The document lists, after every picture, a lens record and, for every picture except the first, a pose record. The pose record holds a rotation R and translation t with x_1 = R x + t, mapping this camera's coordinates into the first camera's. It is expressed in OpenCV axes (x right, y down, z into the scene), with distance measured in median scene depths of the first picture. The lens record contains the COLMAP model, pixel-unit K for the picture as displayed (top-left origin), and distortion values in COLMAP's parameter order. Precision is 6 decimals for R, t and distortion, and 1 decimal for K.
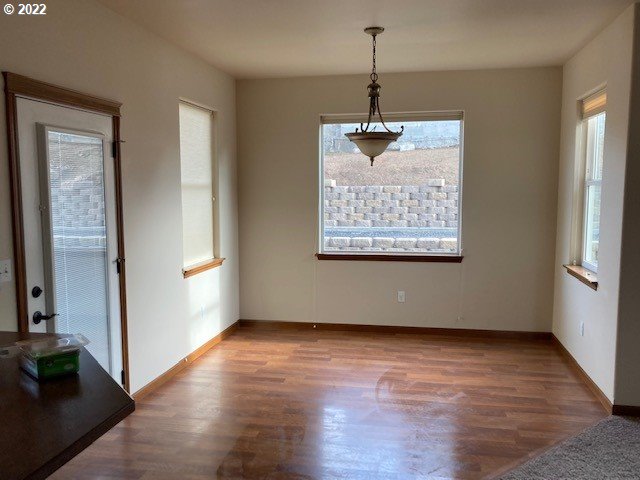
lens RADIAL K [[560.6, 0, 321.2], [0, 560.6, 243.5], [0, 0, 1]] dist [-0.005003, -0.005555]
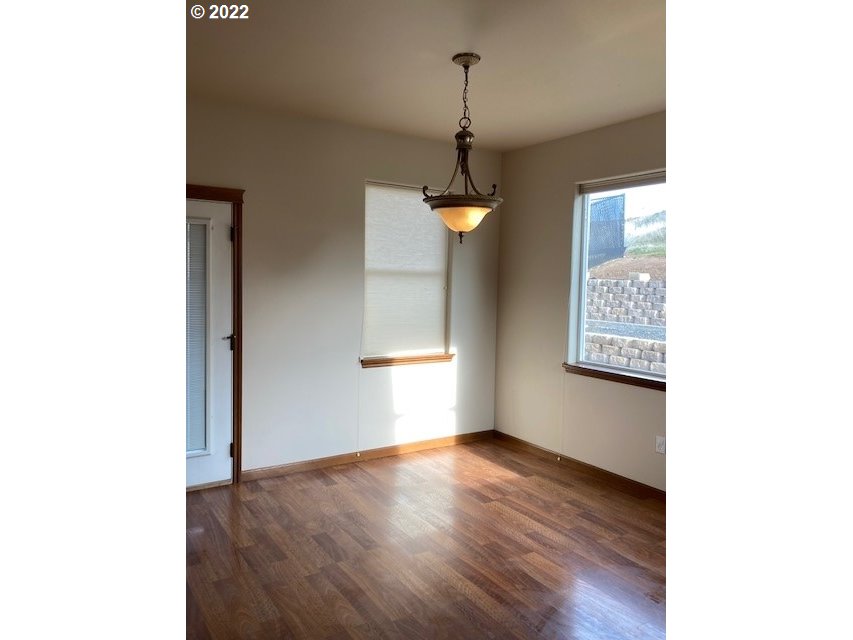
lens RADIAL K [[569.2, 0, 413.0], [0, 569.2, 307.4], [0, 0, 1]] dist [-0.018645, -0.001256]
pose [[0.687432, 0.055502, -0.724125, 0.506906], [-0.095576, 0.995317, -0.014445, -0.034116], [0.719932, 0.079139, 0.689517, 0.392035]]
